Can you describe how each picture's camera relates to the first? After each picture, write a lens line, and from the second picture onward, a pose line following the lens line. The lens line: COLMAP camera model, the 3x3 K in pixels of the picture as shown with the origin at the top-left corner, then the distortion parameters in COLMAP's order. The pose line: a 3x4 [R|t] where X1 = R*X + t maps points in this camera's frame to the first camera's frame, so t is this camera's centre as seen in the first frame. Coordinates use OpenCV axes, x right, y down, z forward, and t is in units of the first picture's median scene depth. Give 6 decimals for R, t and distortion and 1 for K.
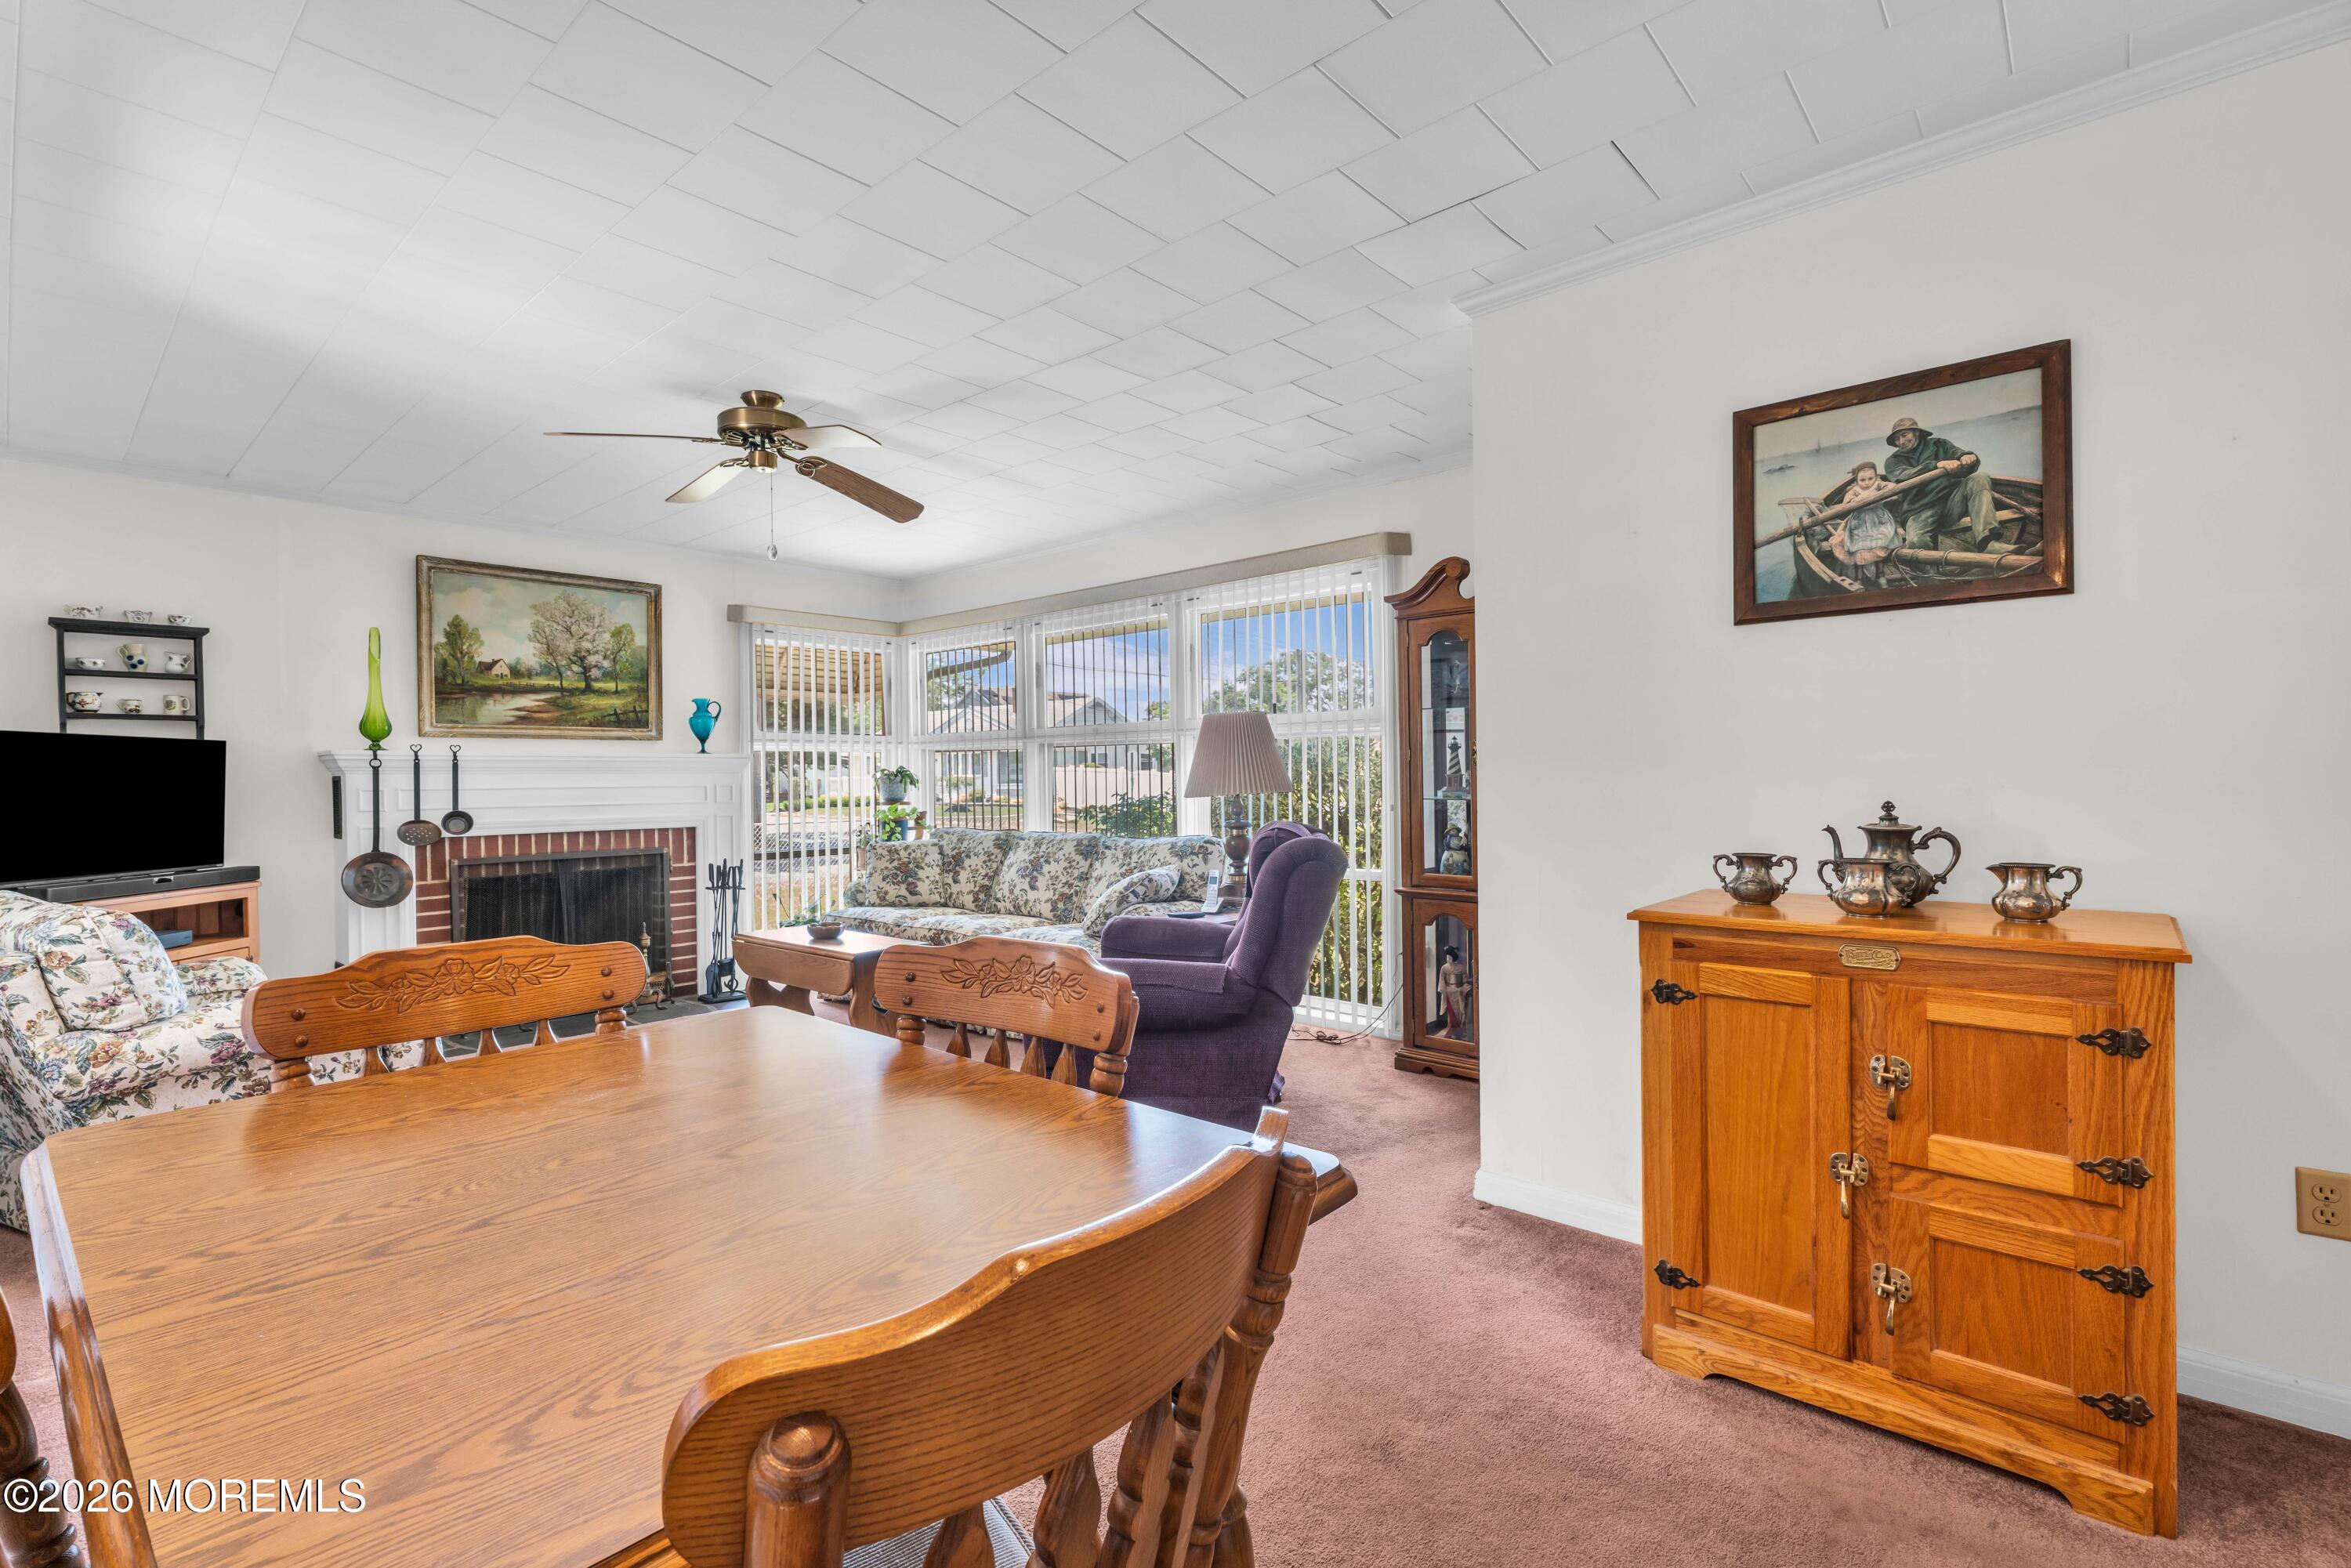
lens RADIAL K [[1053.8, 0, 1161.0], [0, 1053.8, 777.7], [0, 0, 1]] dist [-0.004664, 0.000573]
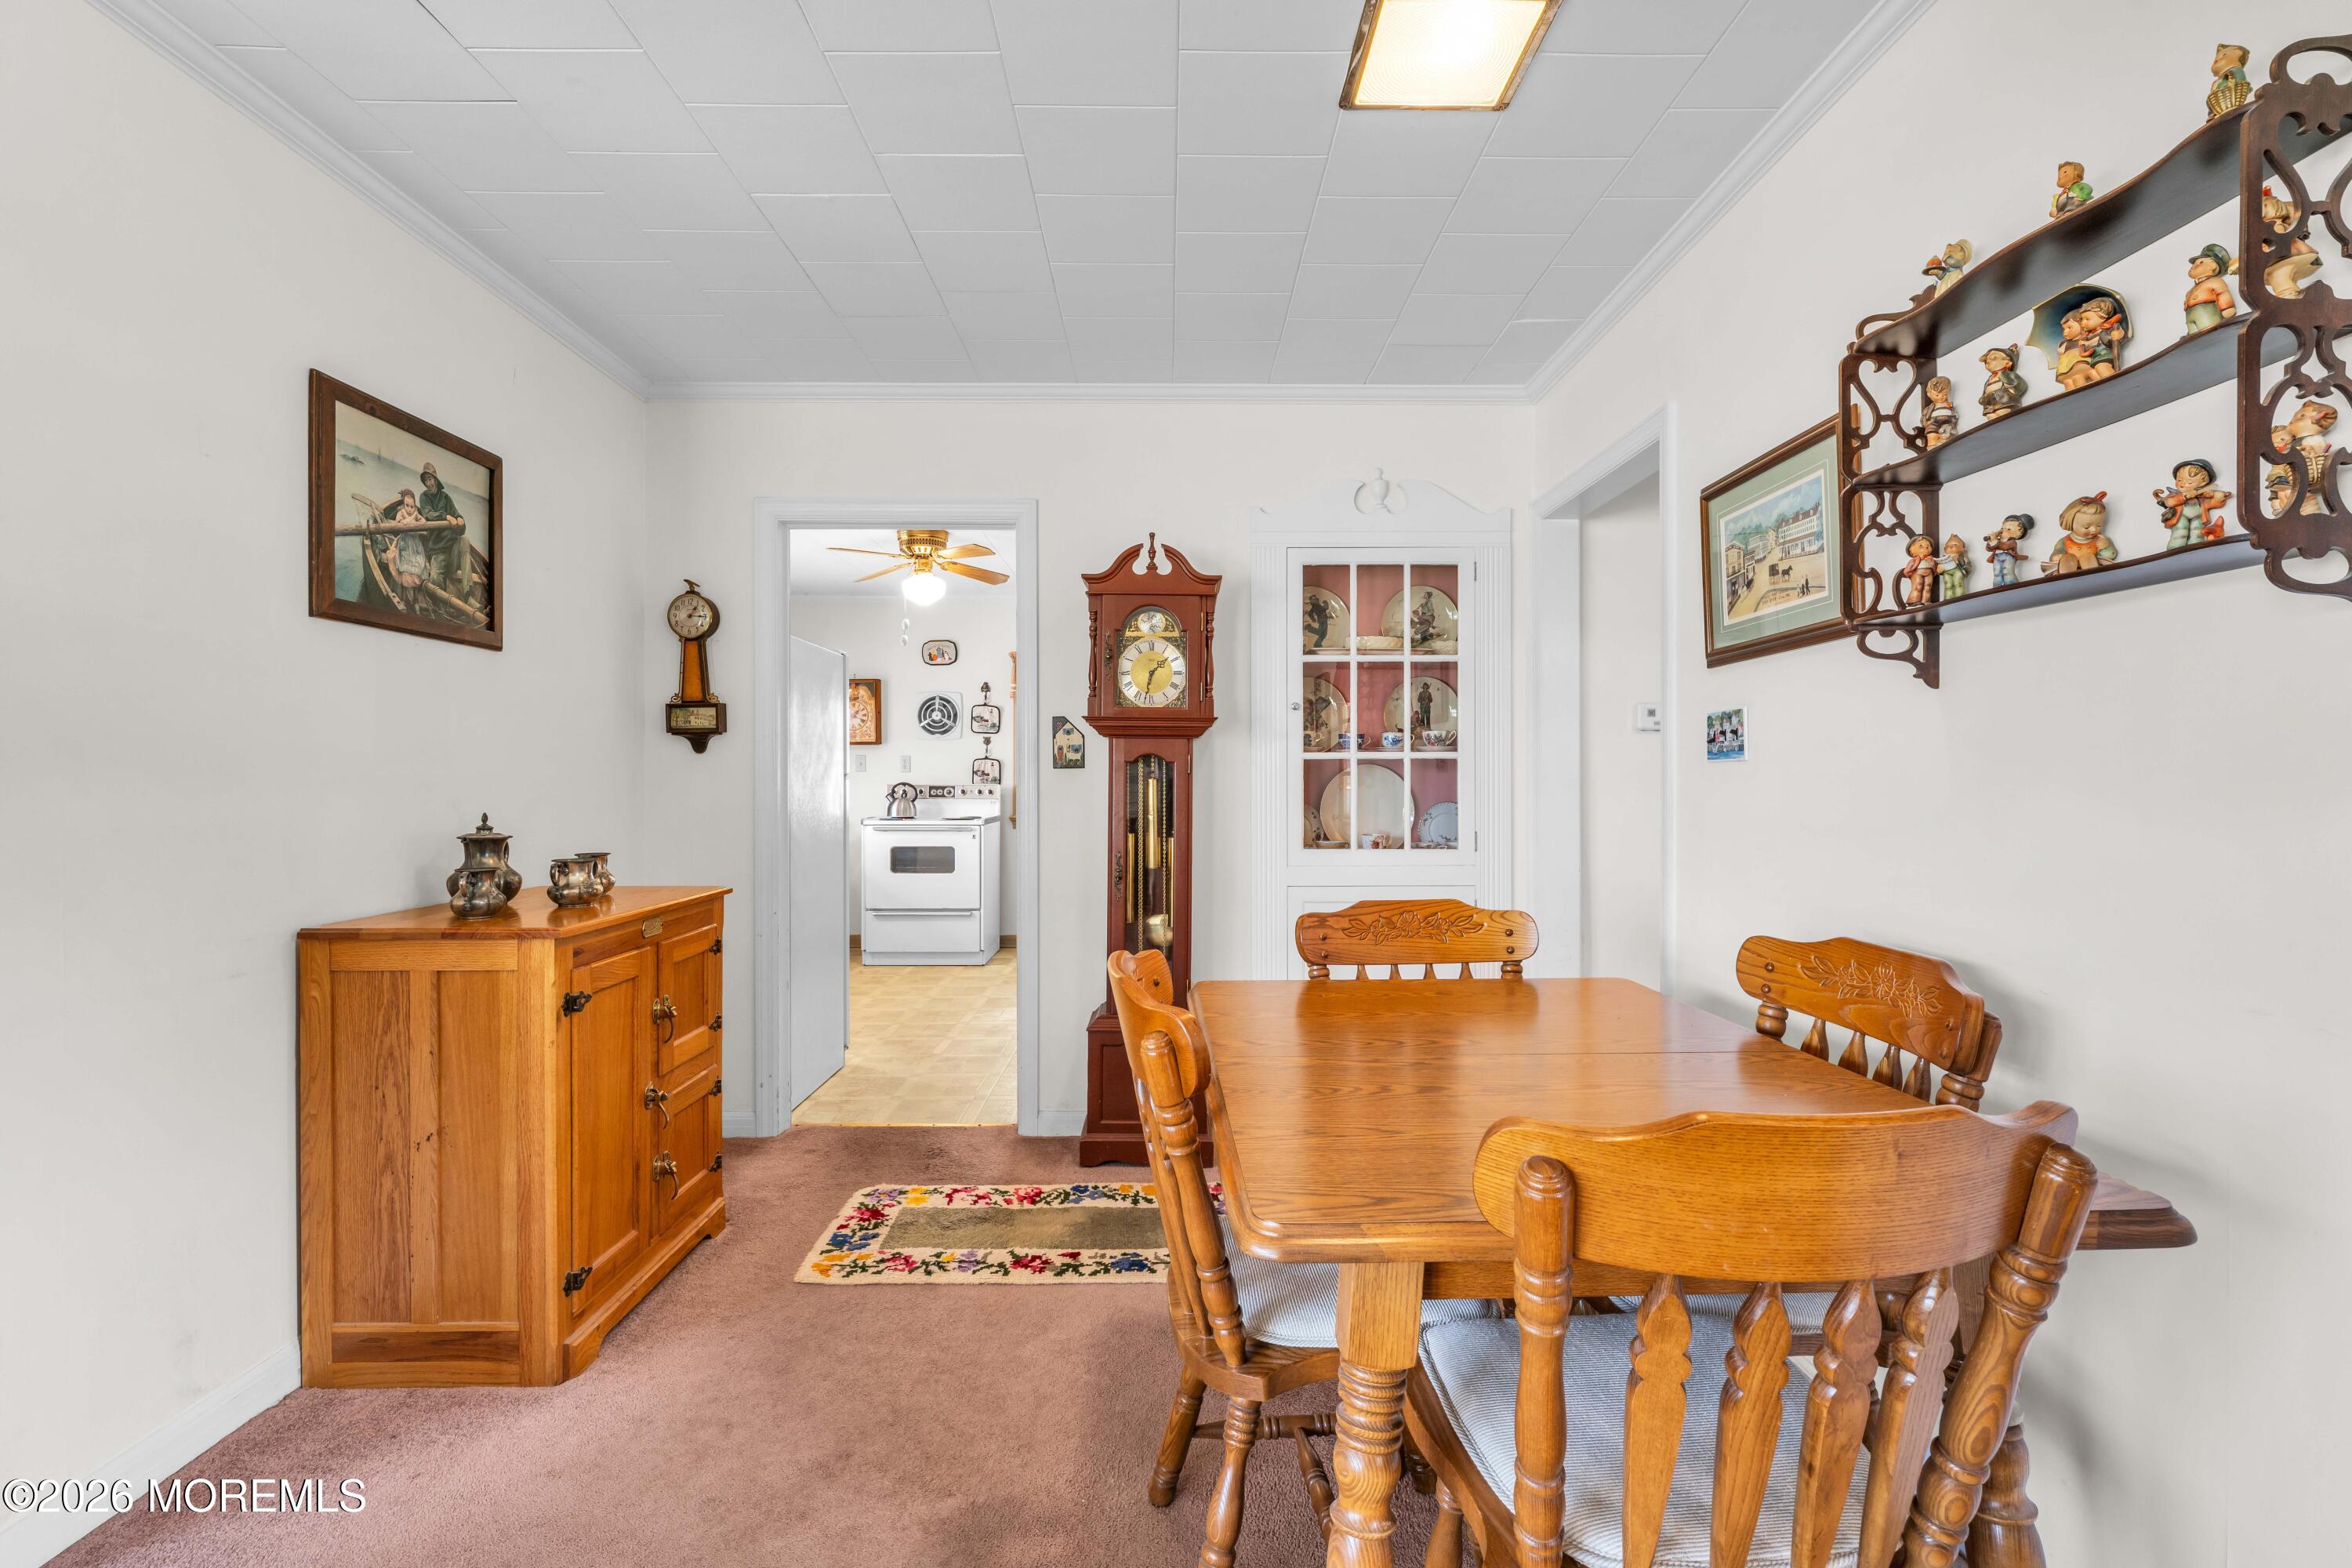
lens RADIAL K [[1054.3, 0, 1175.2], [0, 1054.3, 781.3], [0, 0, 1]] dist [-0.004664, 0.000573]
pose [[-0.680020, 0.008817, 0.733141, -0.297787], [0.008791, 0.999954, -0.003871, -0.000370], [-0.733141, 0.003813, -0.680066, 0.568077]]
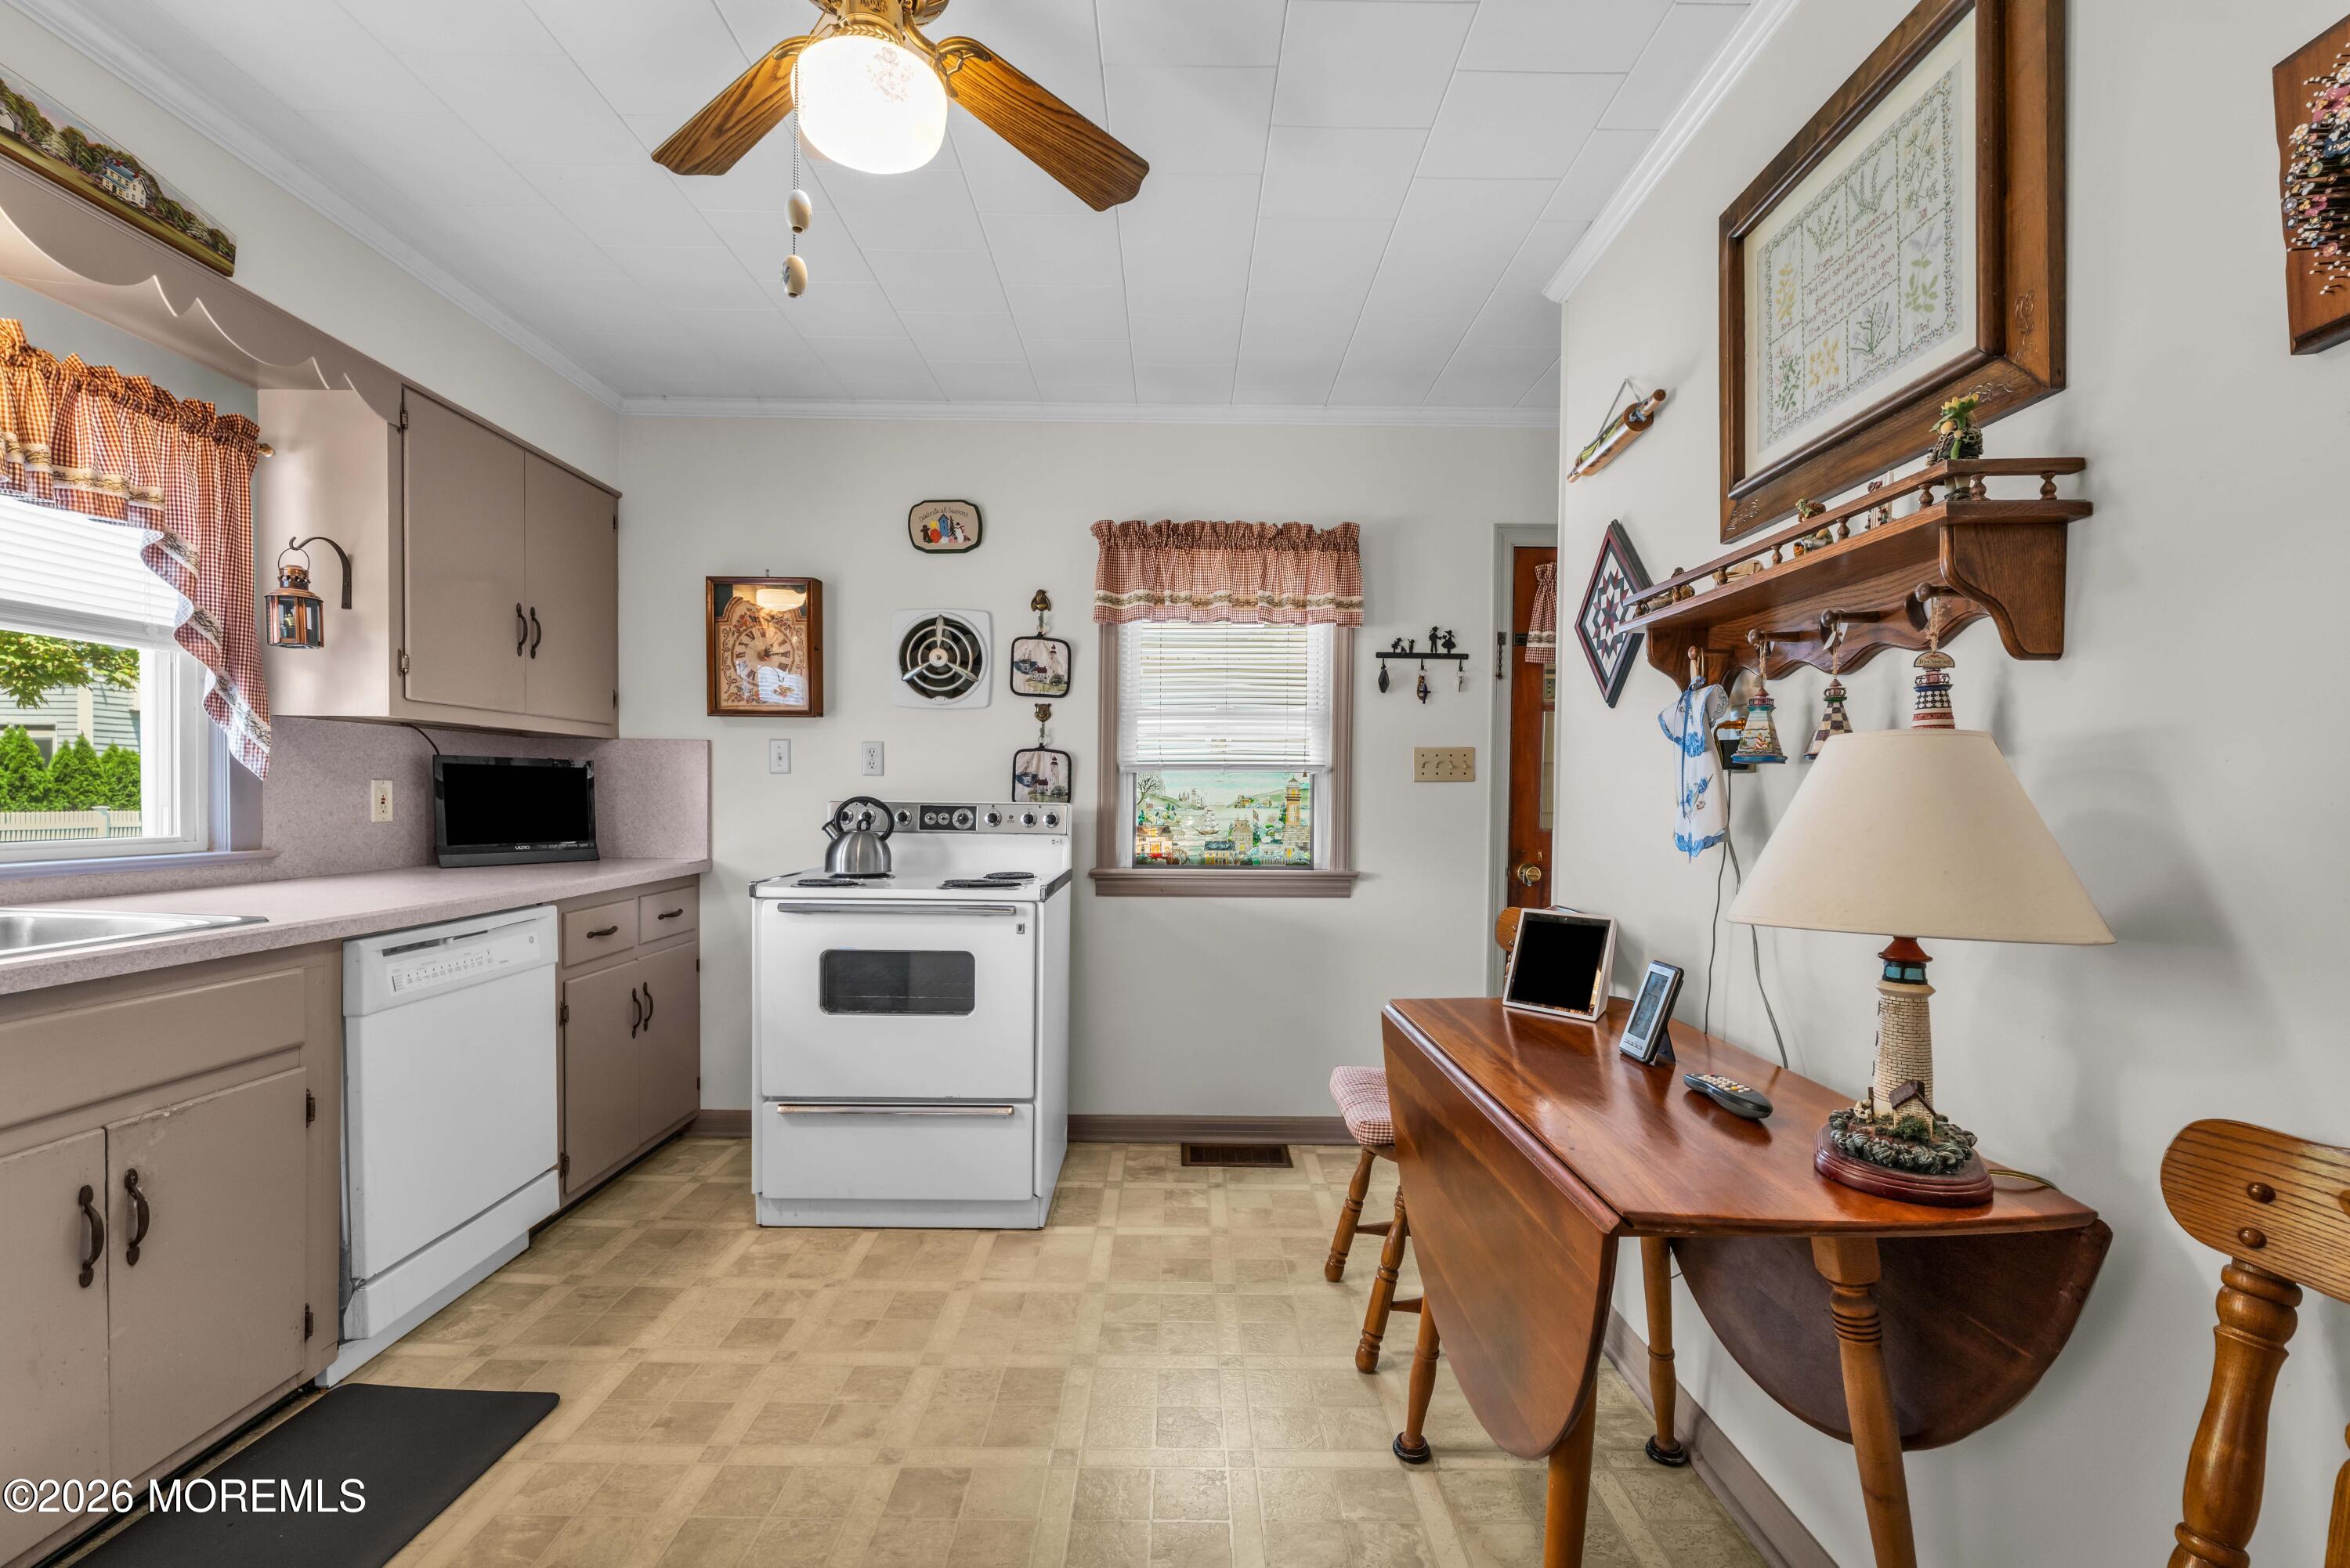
lens RADIAL K [[972.7, 0, 1160.9], [0, 972.7, 819.6], [0, 0, 1]] dist [-0.001040, -0.001566]
pose [[-0.659862, -0.013797, 0.751260, 0.485086], [-0.000518, 0.999840, 0.017908, -0.005035], [-0.751387, 0.011428, -0.659763, 0.089386]]
